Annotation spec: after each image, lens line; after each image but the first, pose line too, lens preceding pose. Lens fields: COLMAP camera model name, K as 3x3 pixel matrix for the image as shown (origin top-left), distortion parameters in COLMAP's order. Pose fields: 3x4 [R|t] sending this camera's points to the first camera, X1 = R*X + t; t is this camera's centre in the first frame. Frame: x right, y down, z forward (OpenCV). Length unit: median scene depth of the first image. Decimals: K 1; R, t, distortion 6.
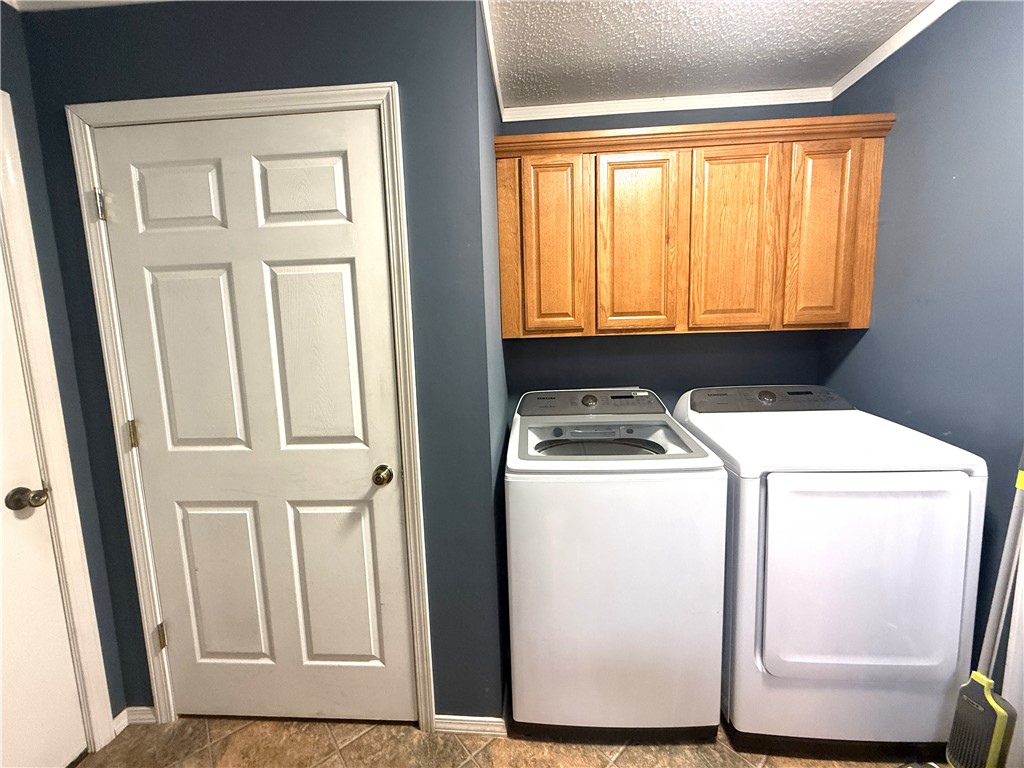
lens RADIAL K [[410.1, 0, 512.0], [0, 410.1, 384.0], [0, 0, 1]] dist [0.000408, 0.000025]
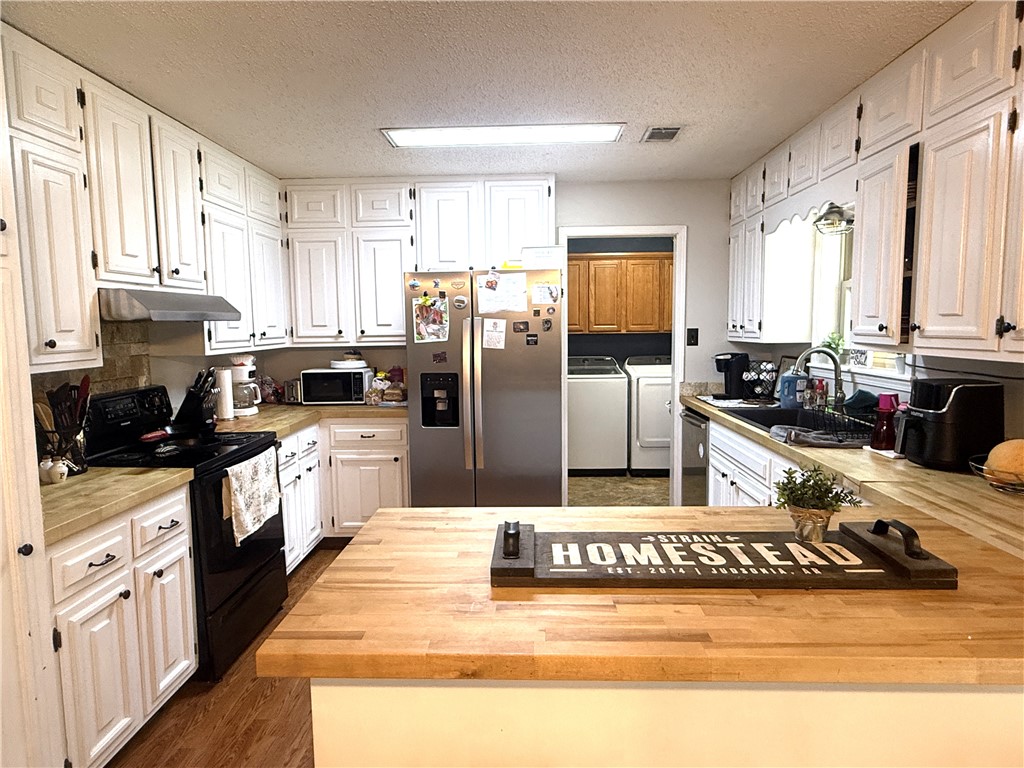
lens RADIAL K [[599.2, 0, 512.0], [0, 599.2, 384.0], [0, 0, 1]] dist [-0.000440, -0.000019]
pose [[0.999530, 0.017339, 0.025270, -0.350763], [-0.016681, 0.999522, -0.026041, 0.297355], [-0.025710, 0.025608, 0.999341, -2.669003]]
